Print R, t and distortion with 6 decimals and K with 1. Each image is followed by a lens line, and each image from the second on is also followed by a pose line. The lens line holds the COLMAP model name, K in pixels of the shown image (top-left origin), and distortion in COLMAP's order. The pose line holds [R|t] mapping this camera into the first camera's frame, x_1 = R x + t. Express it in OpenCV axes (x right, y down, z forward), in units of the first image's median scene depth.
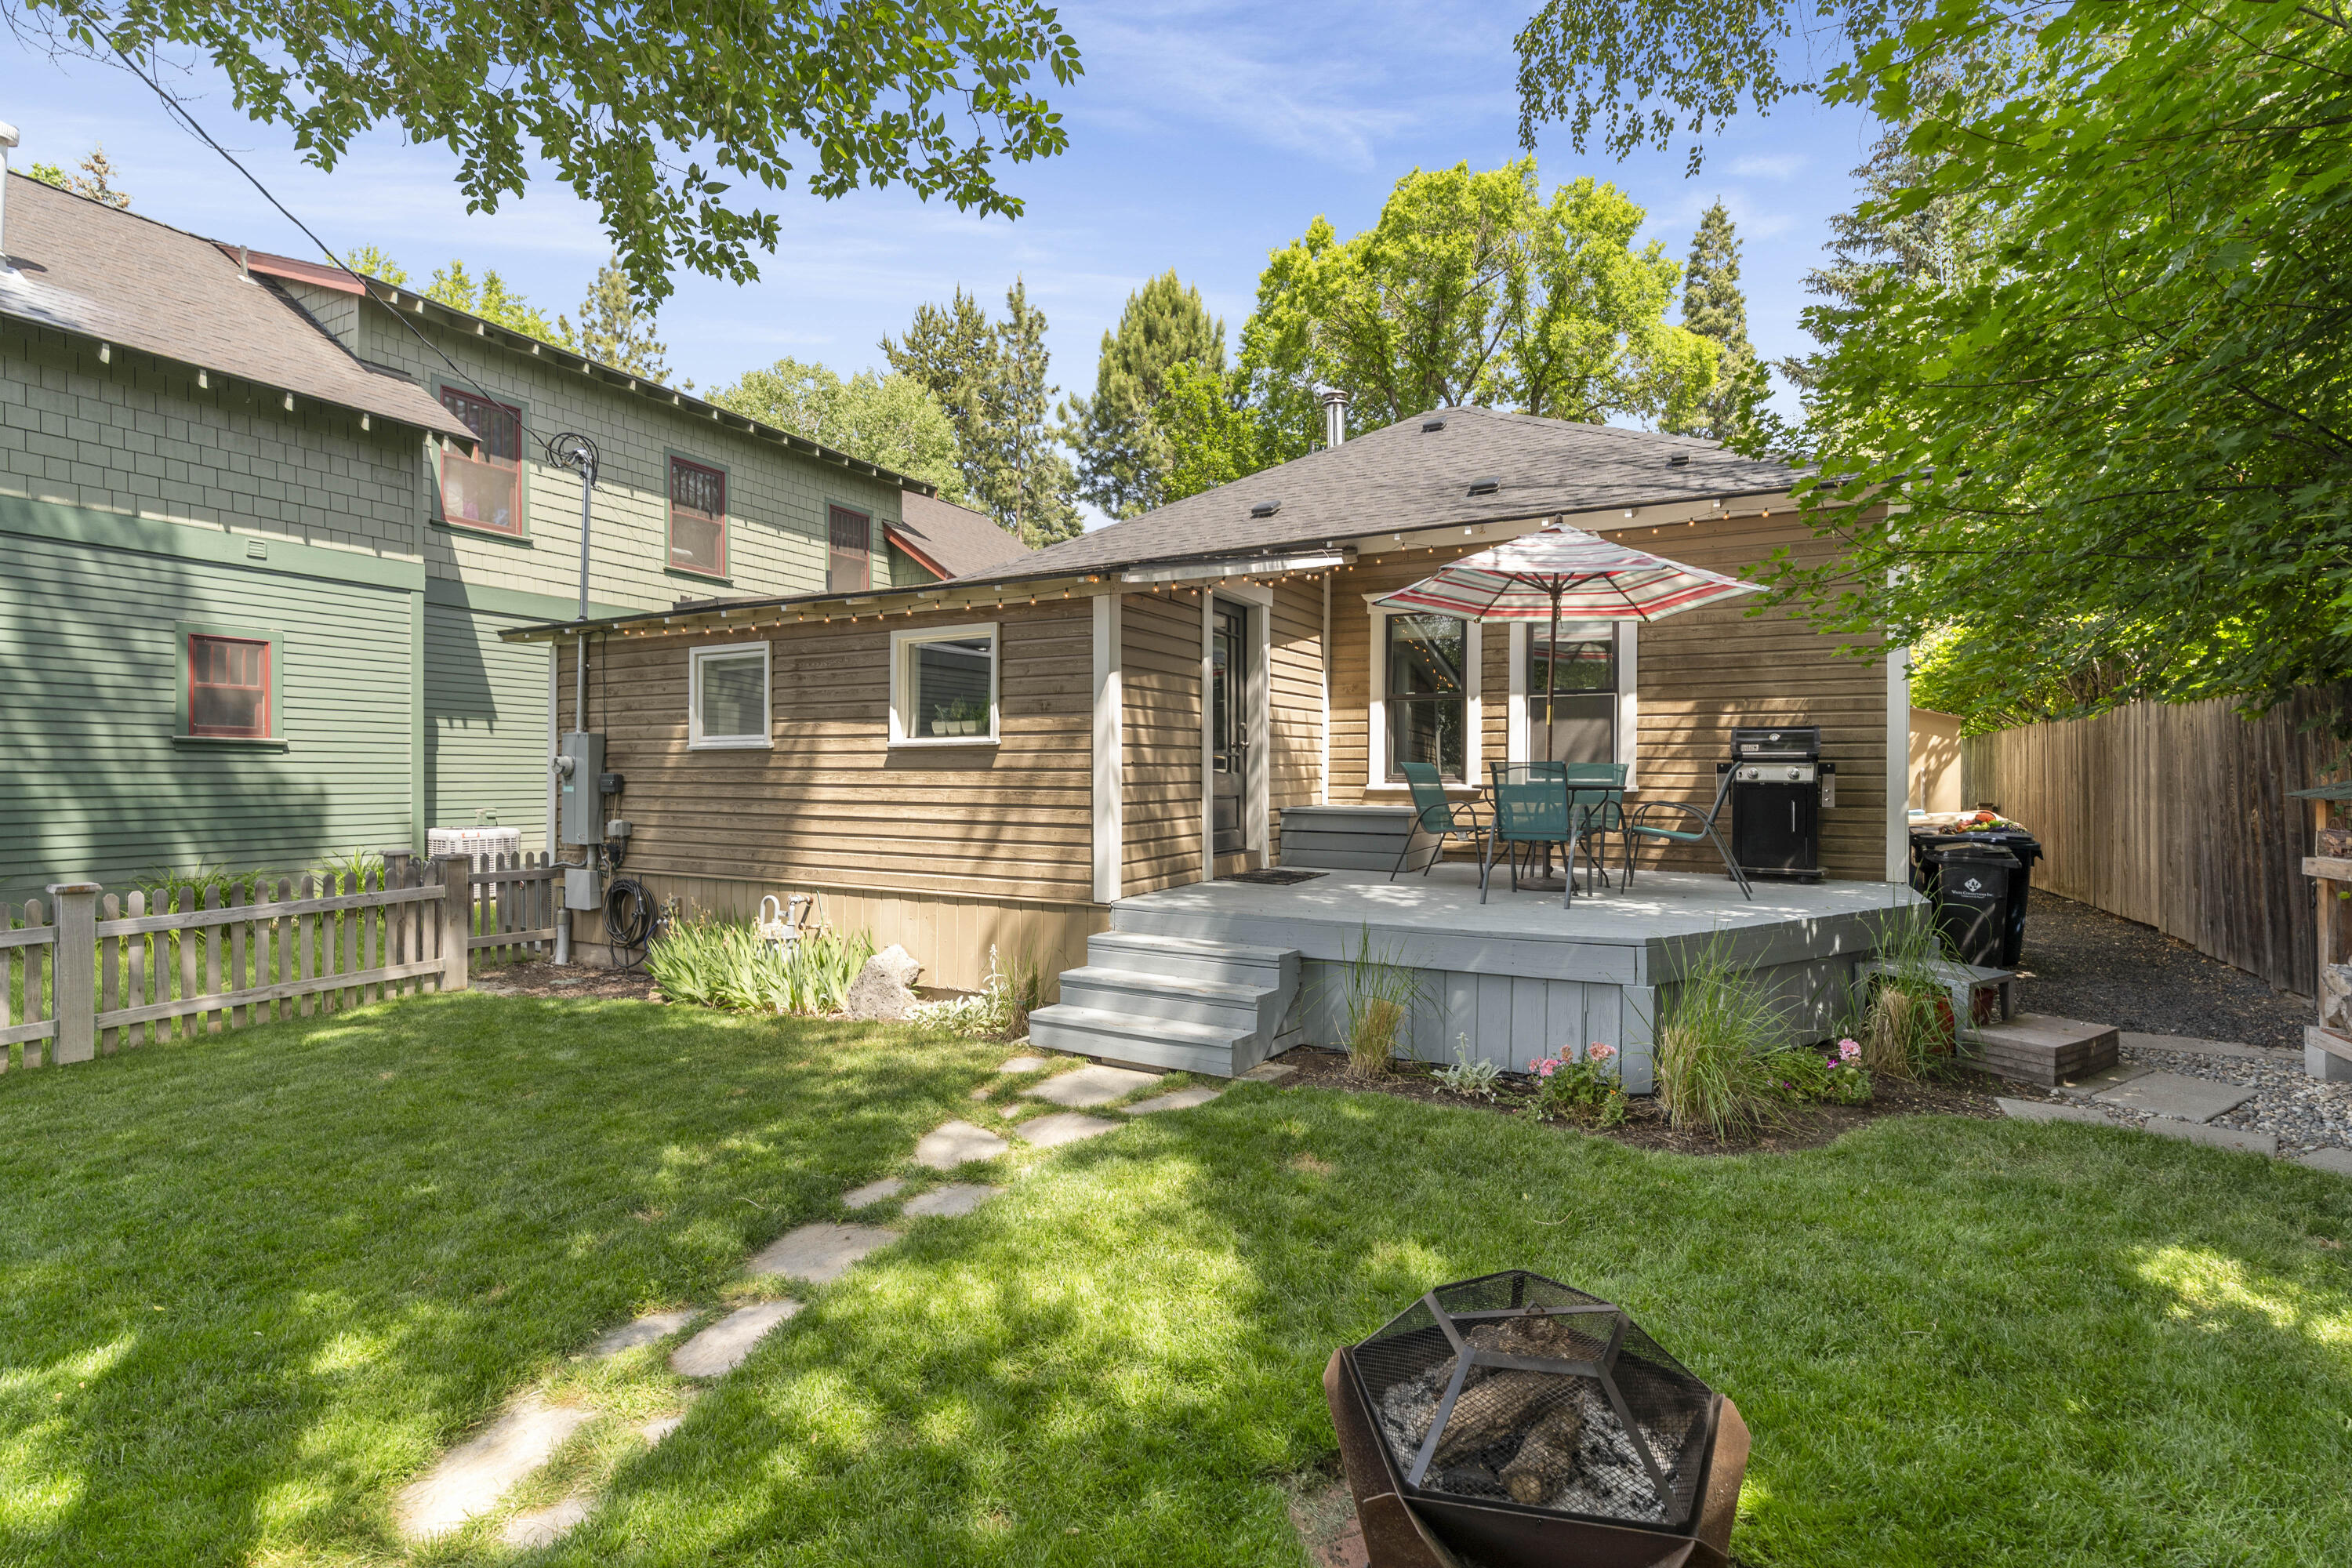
lens RADIAL K [[1051.1, 0, 1136.8], [0, 1051.1, 774.4], [0, 0, 1]] dist [-0.000020, -0.002891]
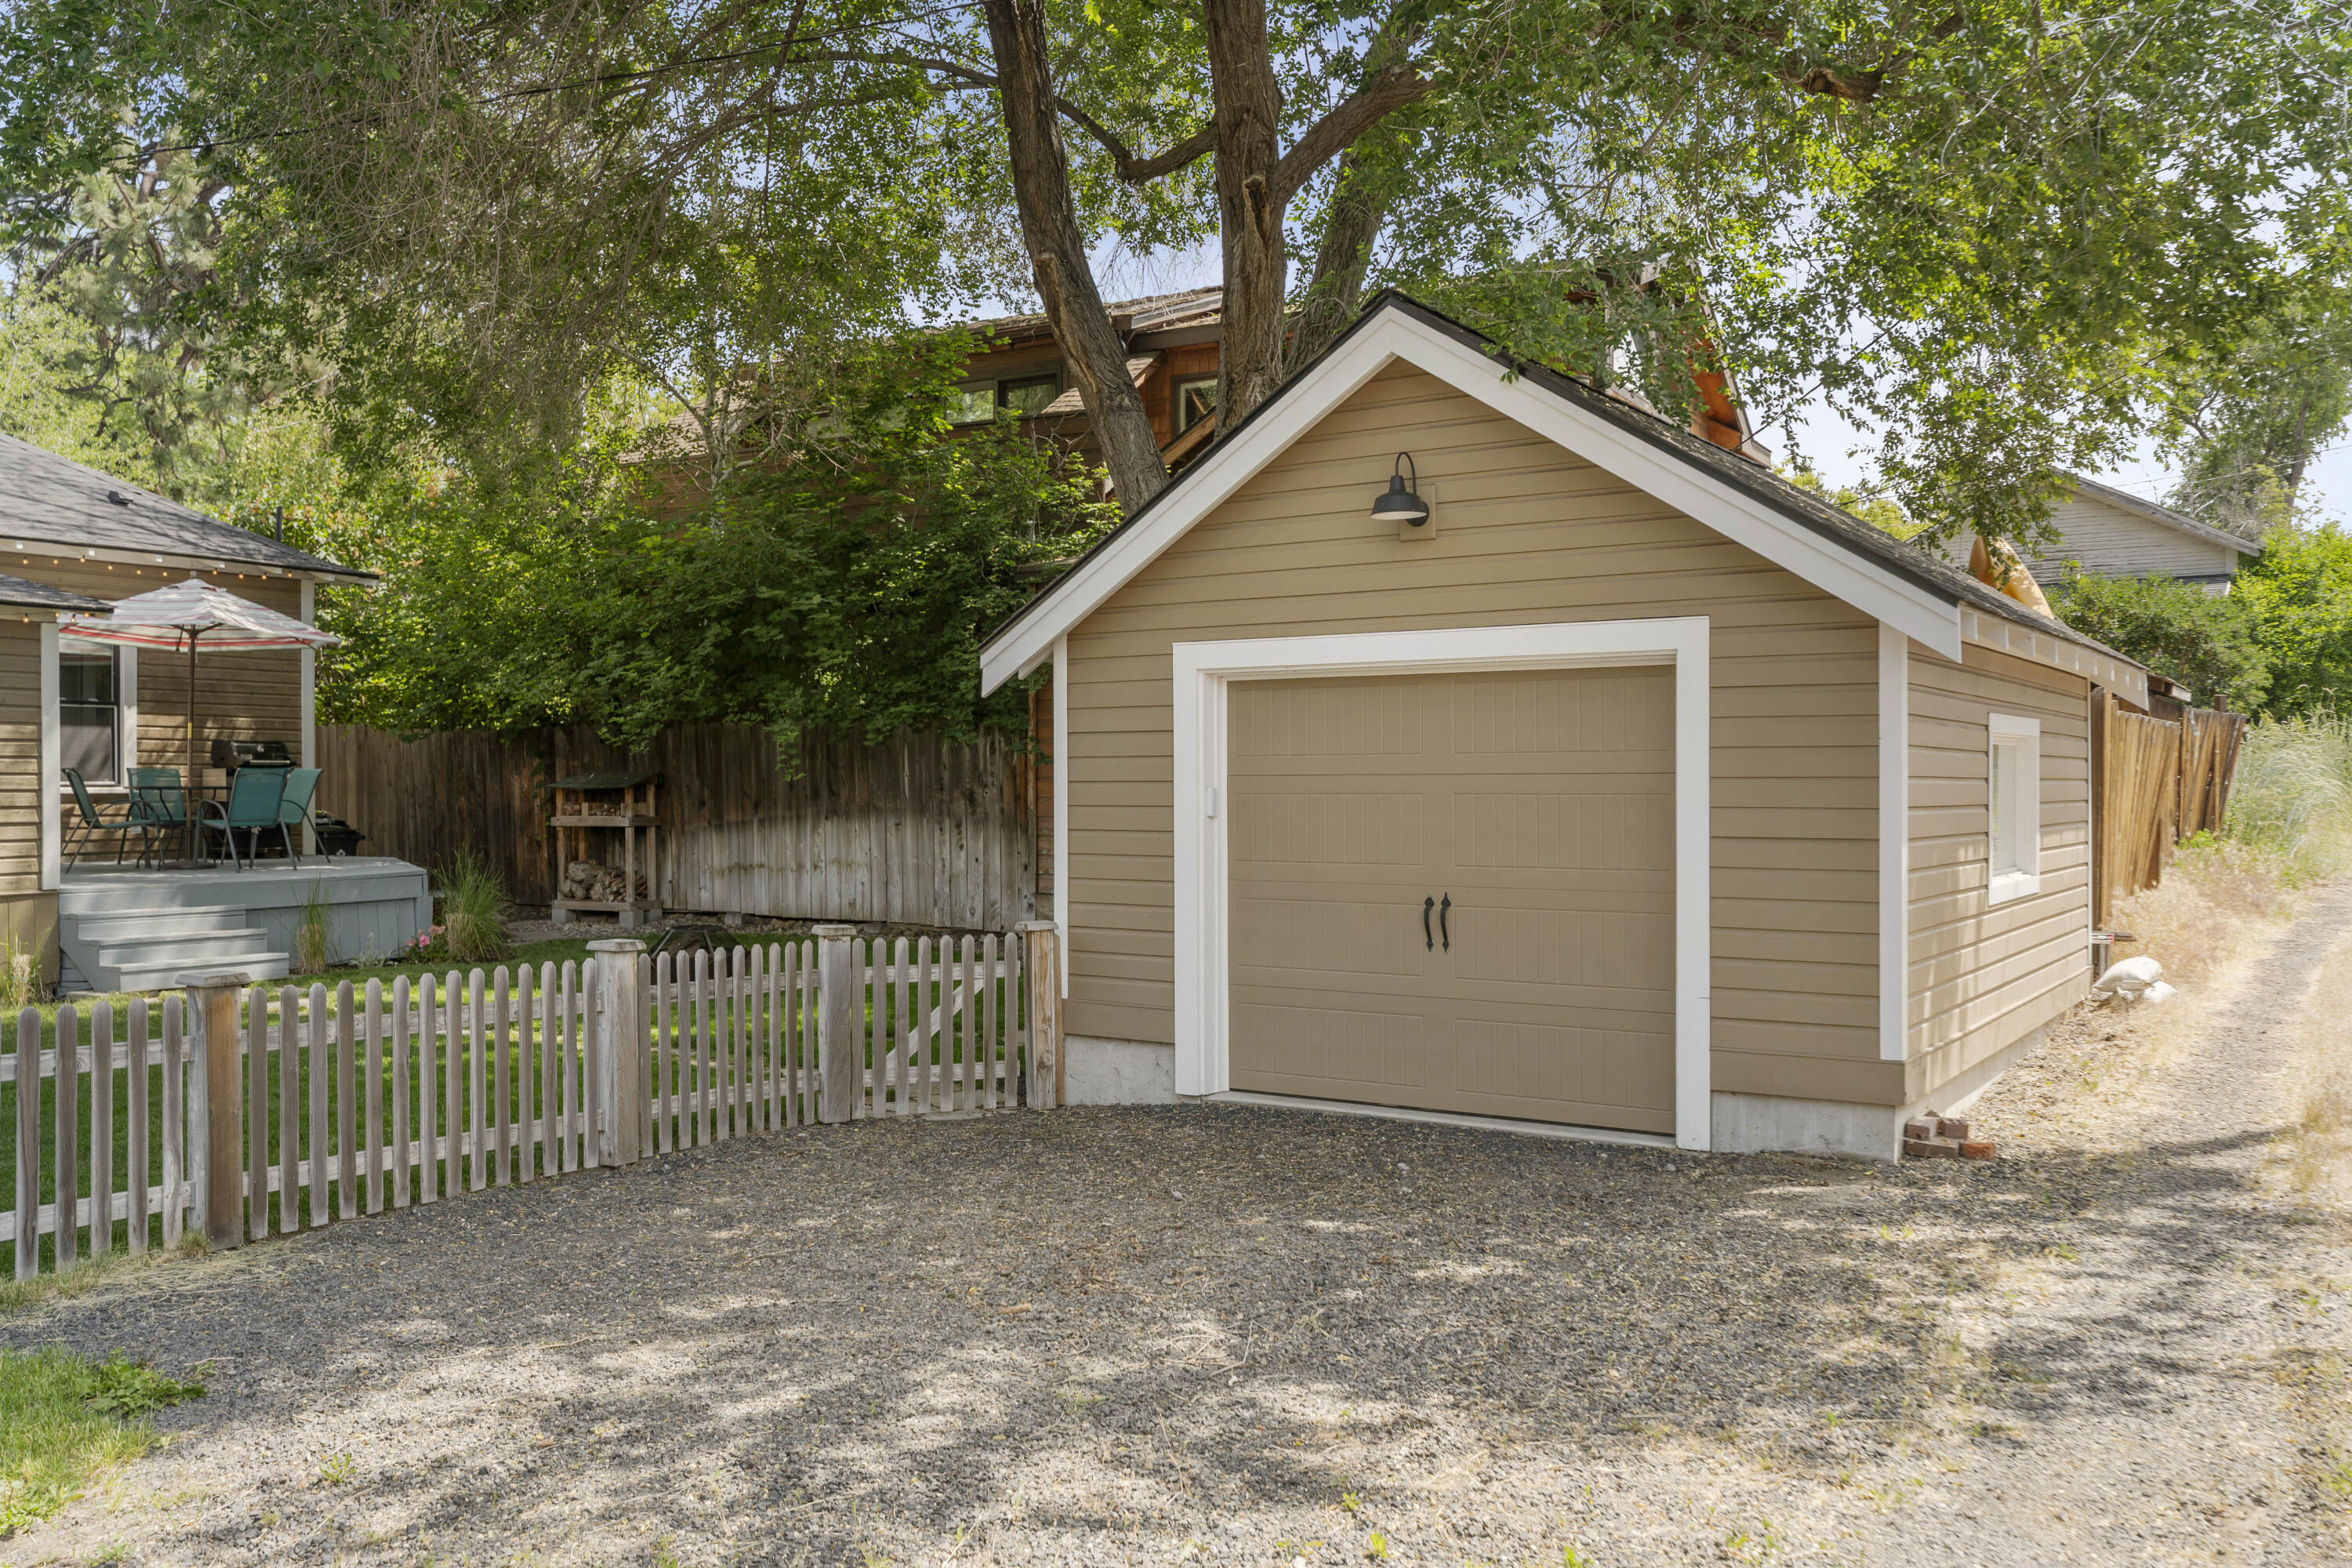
lens RADIAL K [[1919.9, 0, 1174.2], [0, 1919.9, 792.7], [0, 0, 1]] dist [-0.023954, 0.001377]
pose [[0.053275, -0.009328, 0.998536, -1.557813], [0.000187, 0.999956, 0.009331, -0.002262], [-0.998580, -0.000310, 0.053275, -0.255016]]
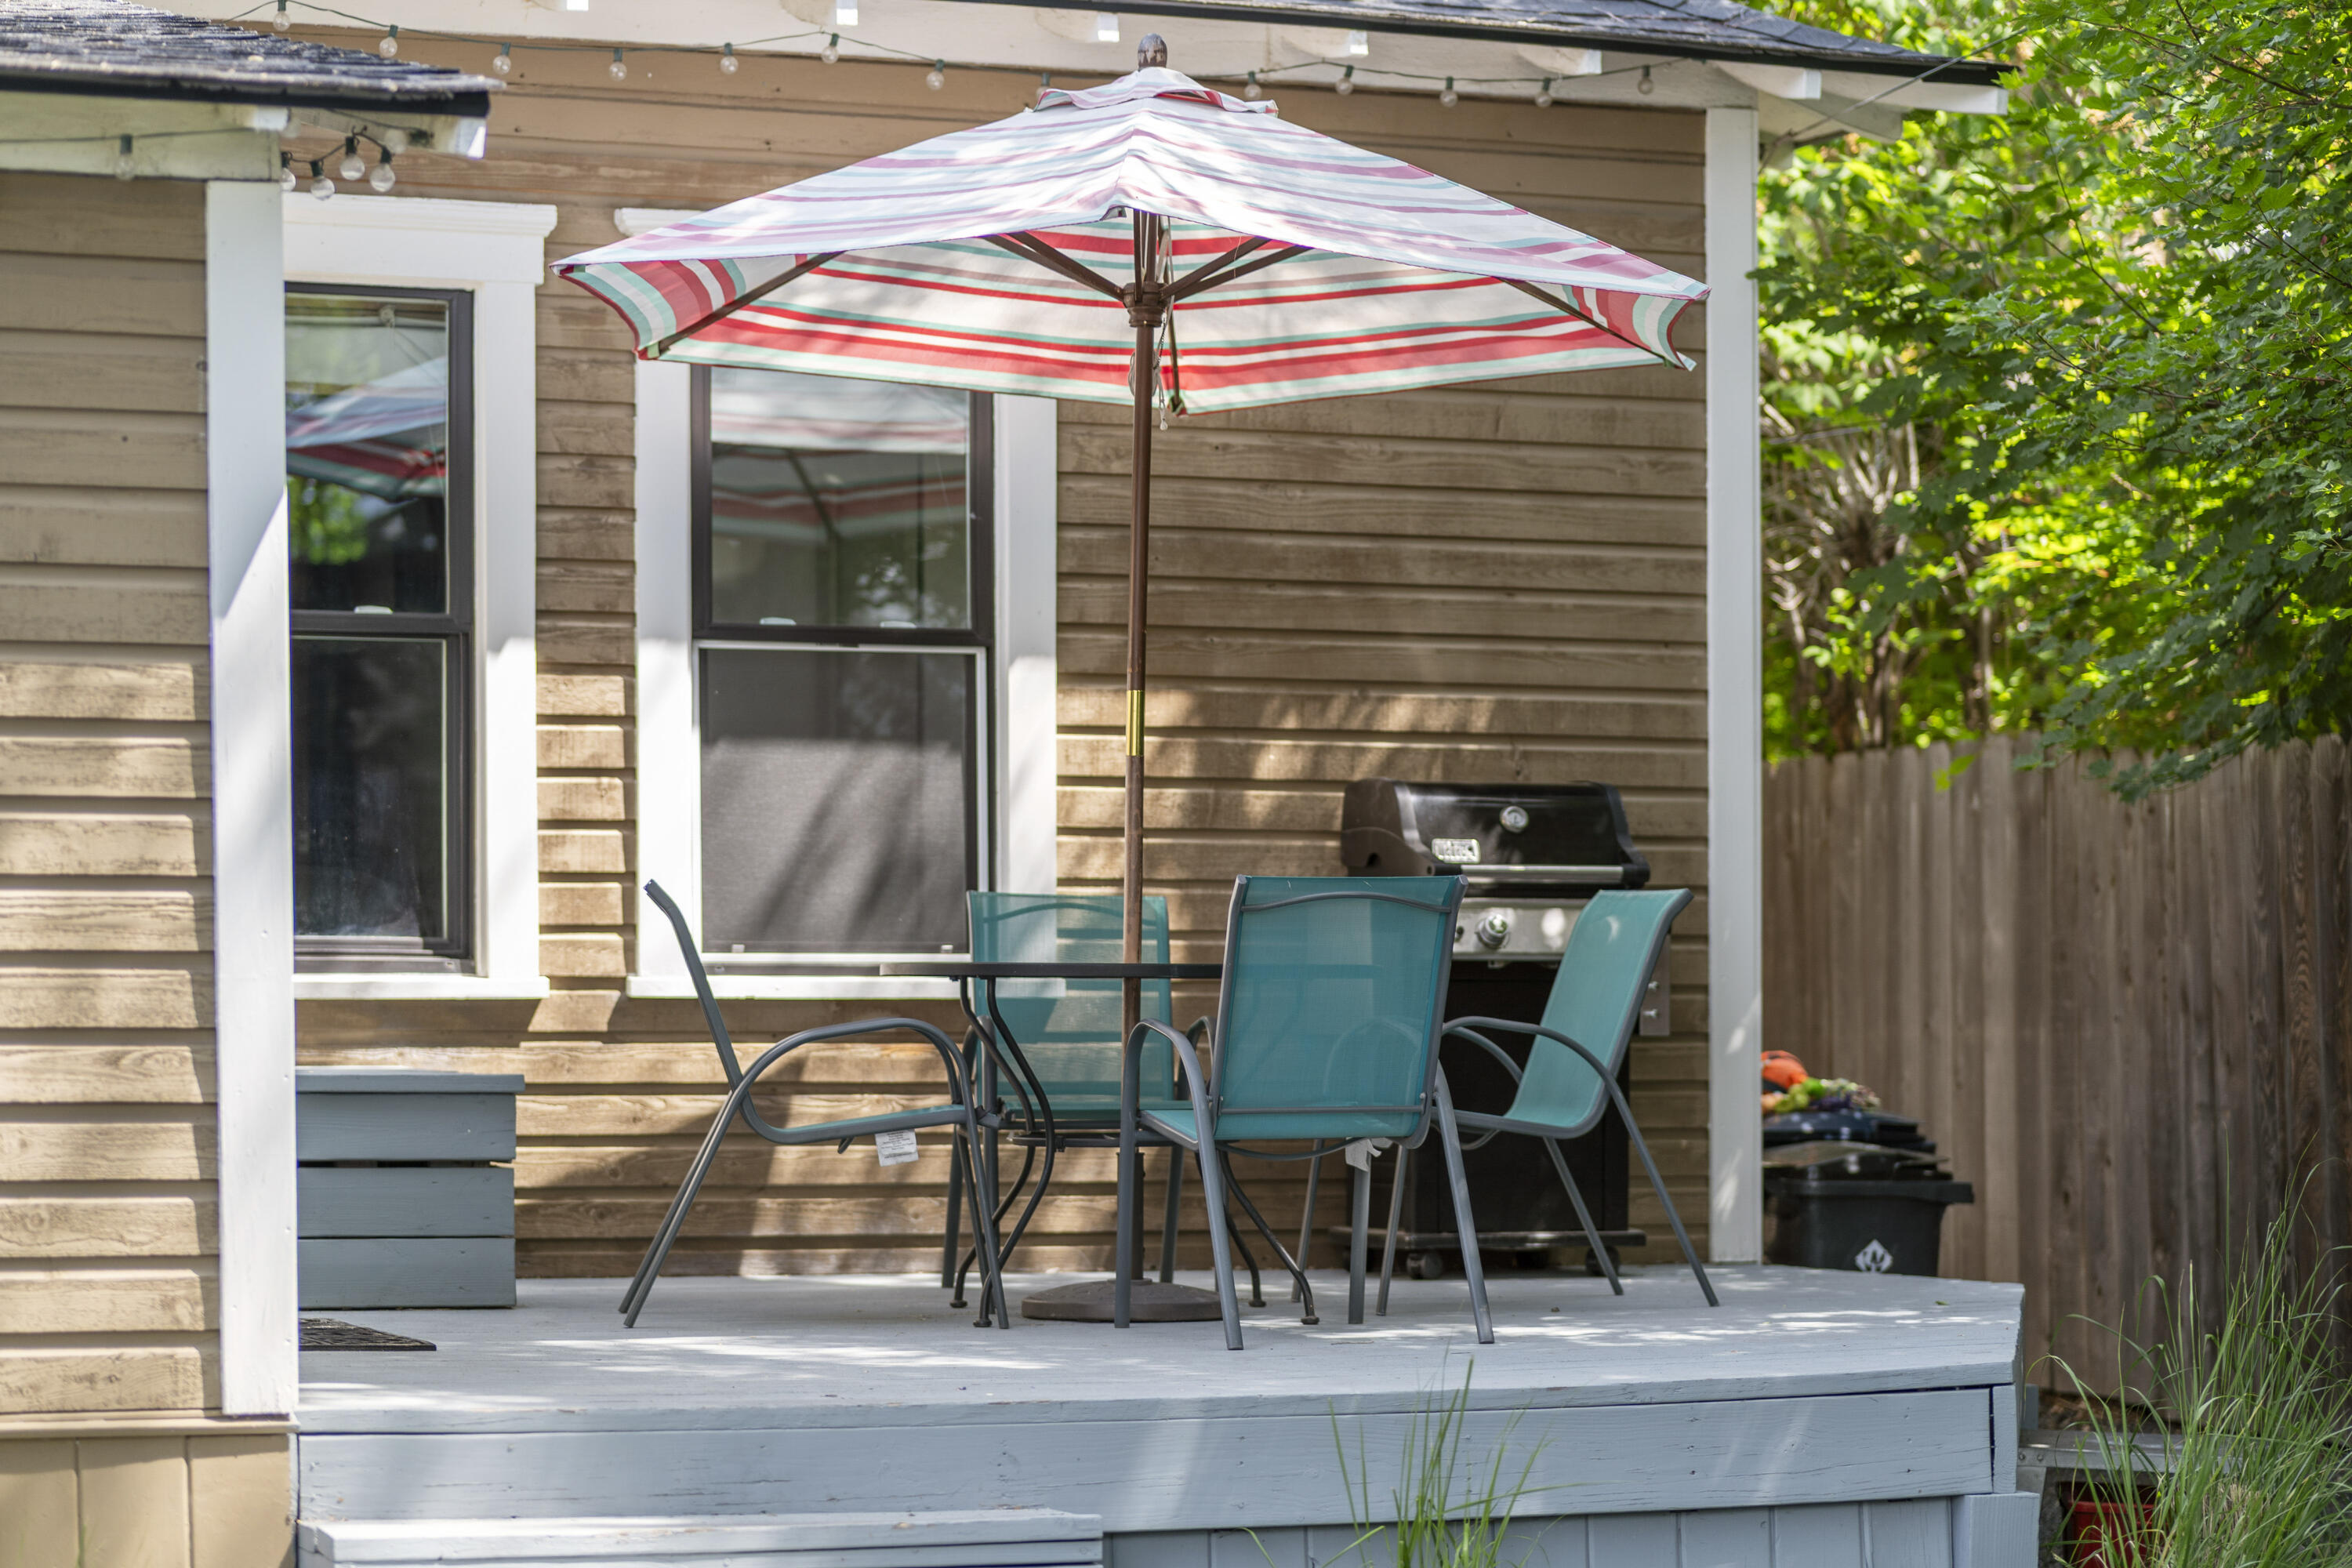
lens RADIAL K [[6091.6, 0, 1176.5], [0, 6091.6, 784.6], [0, 0, 1]] dist [-0.239178, 0.000000]
pose [[0.627294, 0.027266, 0.778305, -0.781677], [0.003736, 0.999270, -0.038017, 0.020971], [-0.778773, 0.026756, 0.626735, -0.057281]]
